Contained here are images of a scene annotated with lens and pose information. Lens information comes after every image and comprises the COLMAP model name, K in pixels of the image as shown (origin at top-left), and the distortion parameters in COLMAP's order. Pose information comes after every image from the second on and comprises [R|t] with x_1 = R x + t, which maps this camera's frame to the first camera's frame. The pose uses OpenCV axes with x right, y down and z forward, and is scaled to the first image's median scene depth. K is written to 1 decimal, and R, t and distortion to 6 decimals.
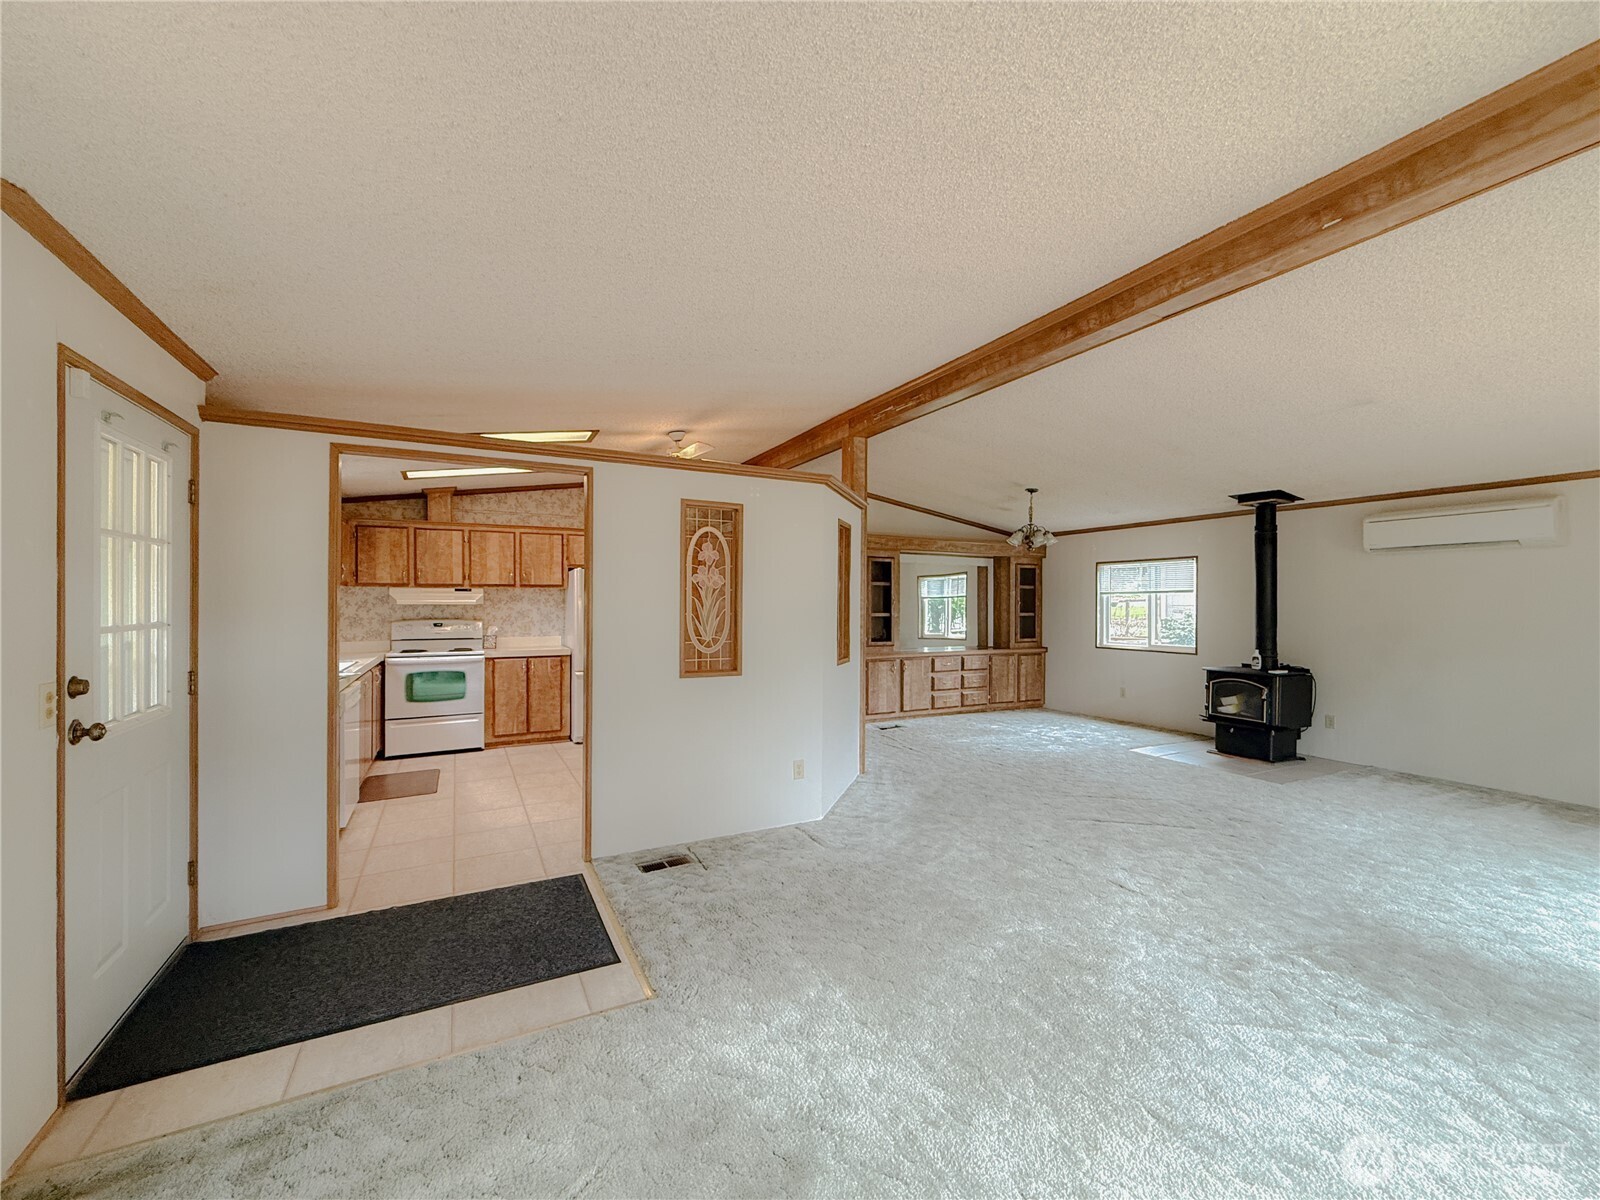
lens RADIAL K [[640.2, 0, 800.0], [0, 640.2, 600.0], [0, 0, 1]] dist [0.000422, 0.000055]
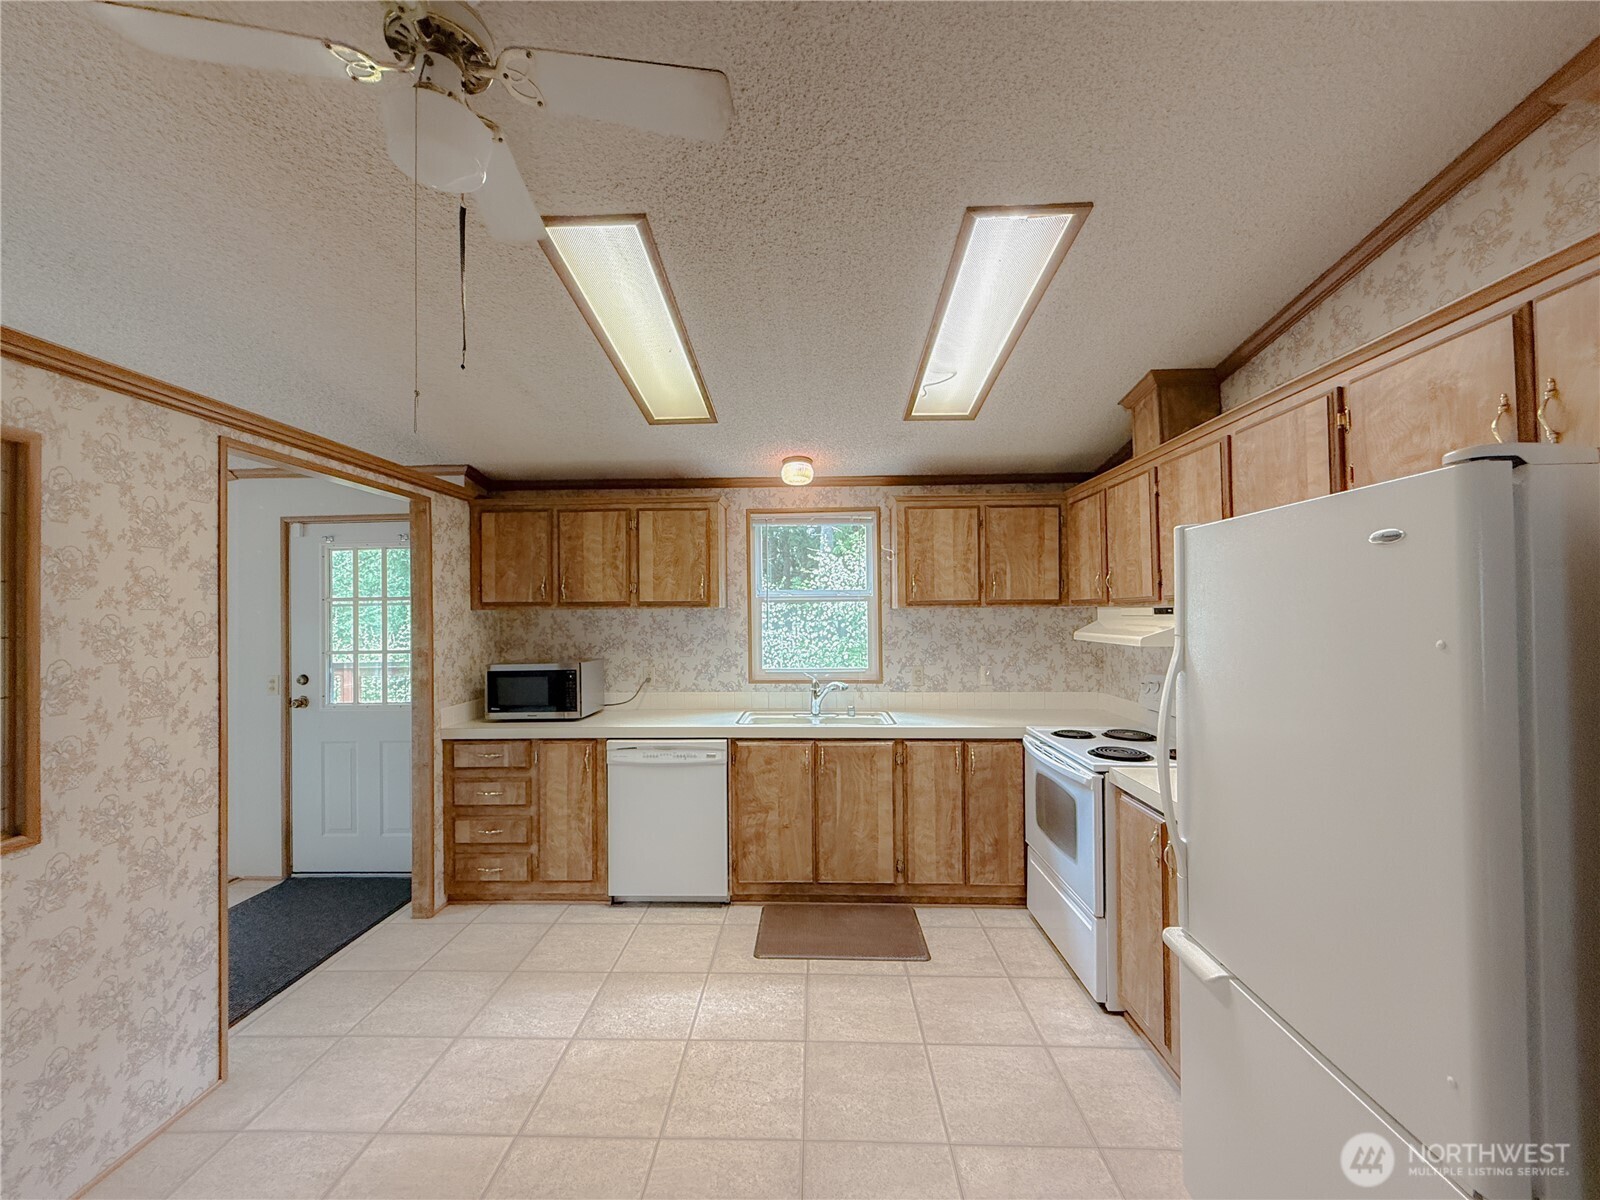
lens RADIAL K [[640.2, 0, 800.0], [0, 640.2, 600.0], [0, 0, 1]] dist [0.000422, 0.000055]
pose [[-0.497419, -0.010761, -0.867443, -0.039478], [0.012194, 0.999738, -0.019395, -0.014430], [0.867424, -0.020225, -0.497158, 0.843475]]
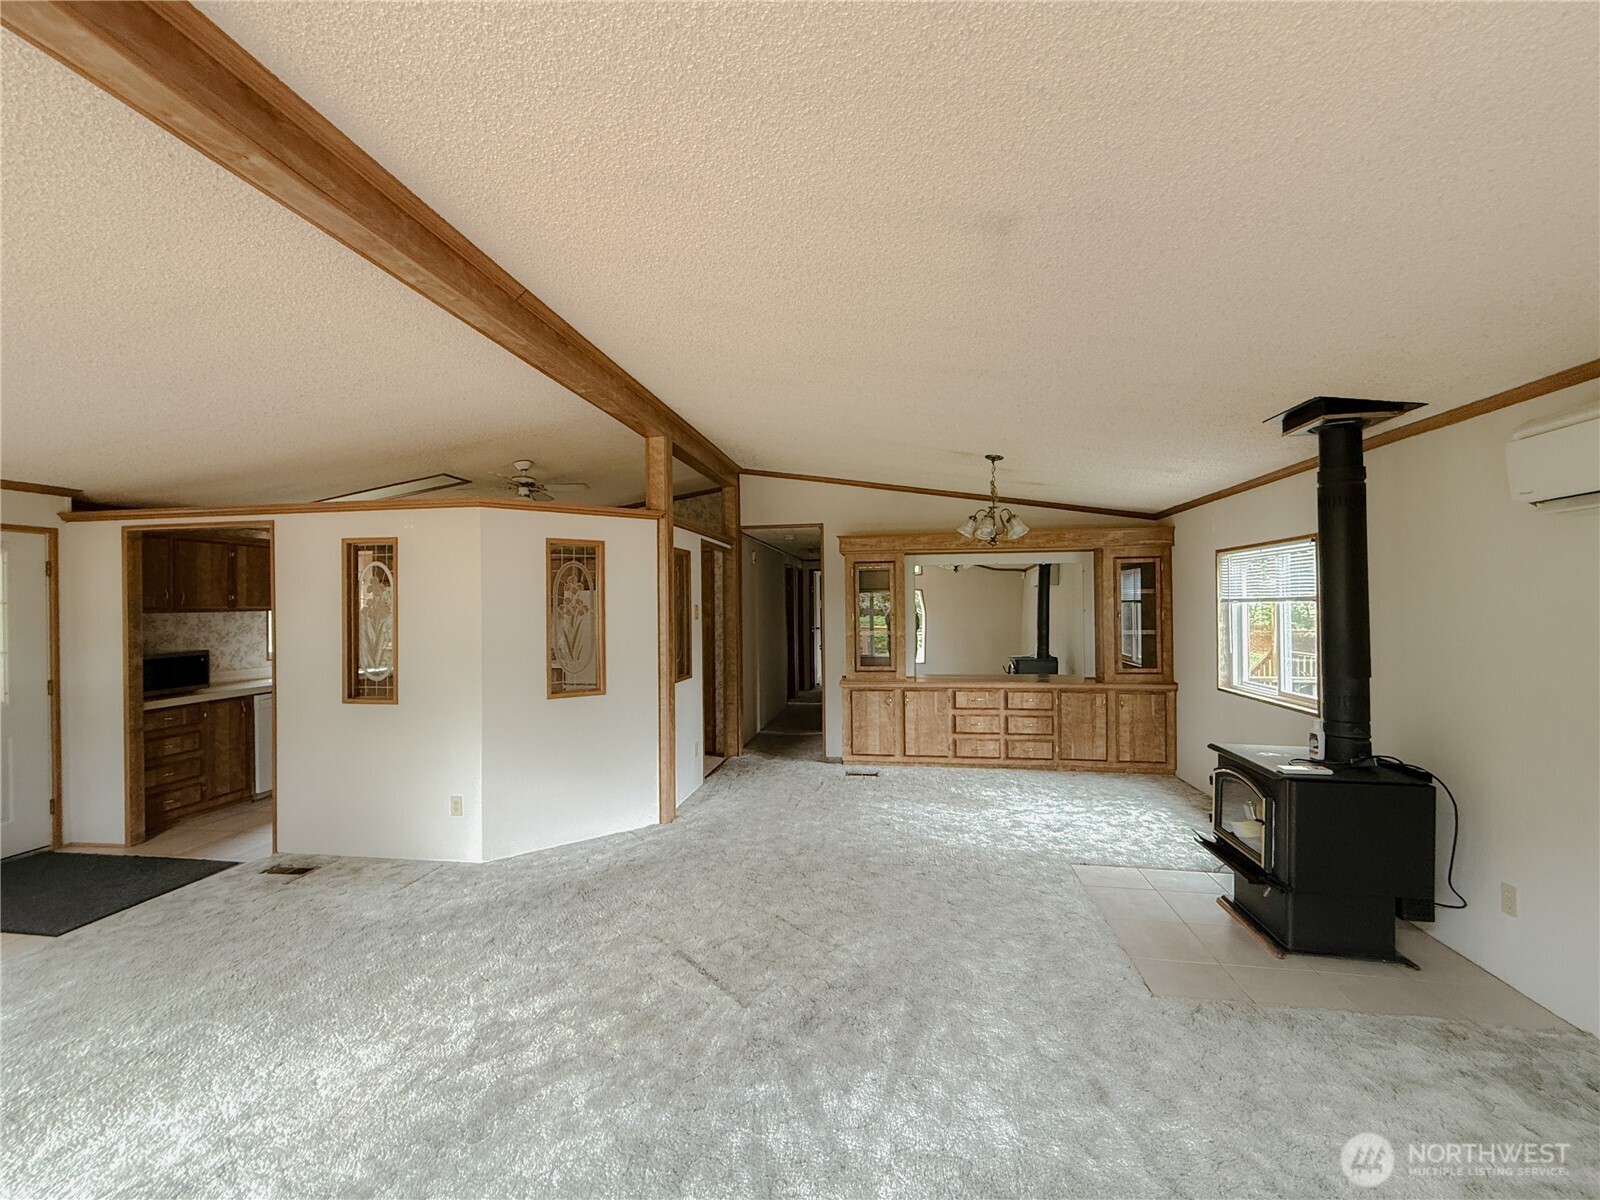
lens RADIAL K [[662.5, 0, 800.0], [0, 662.5, 600.0], [0, 0, 1]] dist [0.000701, 0.000314]
pose [[0.808885, -0.016494, -0.587736, 0.545215], [0.018470, 0.999826, -0.002639, -0.018137], [0.587677, -0.008721, 0.809049, 0.269602]]
